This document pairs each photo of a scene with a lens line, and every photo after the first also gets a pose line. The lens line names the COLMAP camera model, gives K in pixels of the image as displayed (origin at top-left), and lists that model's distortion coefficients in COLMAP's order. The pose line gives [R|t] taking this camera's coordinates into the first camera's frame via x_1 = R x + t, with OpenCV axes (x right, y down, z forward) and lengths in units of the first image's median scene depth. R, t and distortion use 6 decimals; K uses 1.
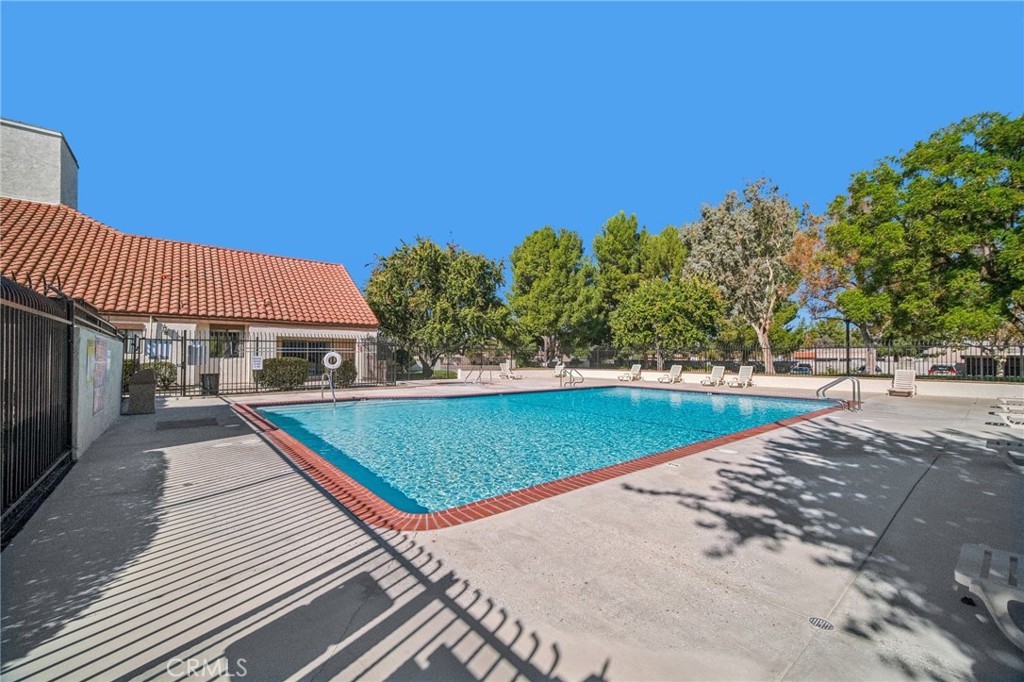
lens RADIAL K [[414.6, 0, 512.7], [0, 414.6, 338.8], [0, 0, 1]] dist [-0.001614, -0.000139]
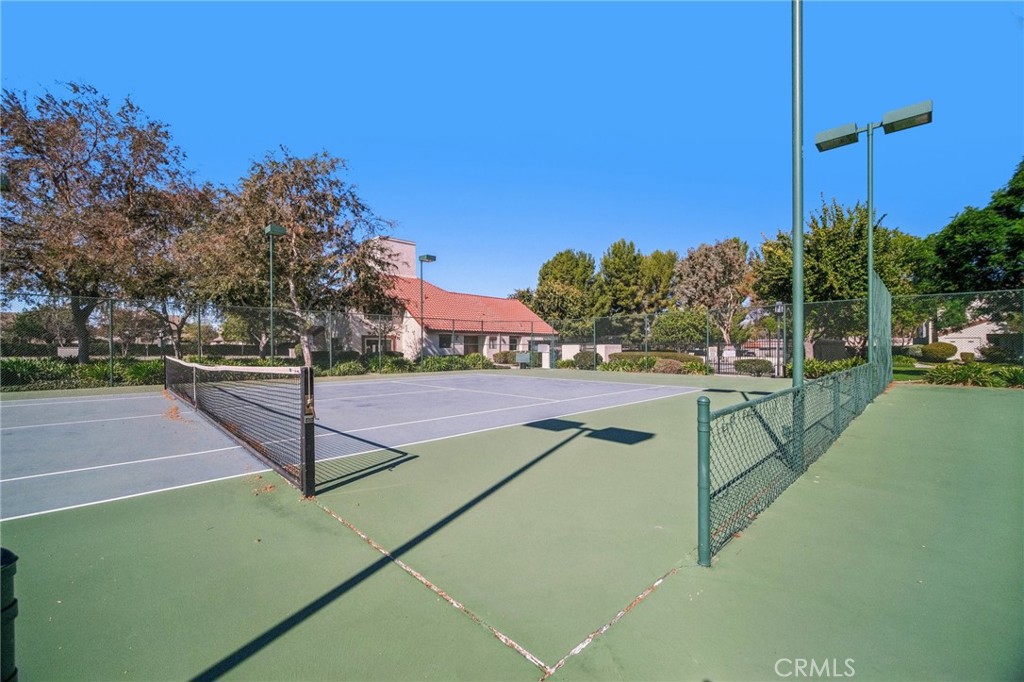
lens RADIAL K [[425.6, 0, 514.1], [0, 425.6, 322.1], [0, 0, 1]] dist [-0.002086, -0.000403]
pose [[0.994443, 0.002042, 0.105261, -0.391967], [-0.000620, 0.999908, -0.013542, -0.033853], [-0.105279, 0.013401, 0.994352, -0.557411]]
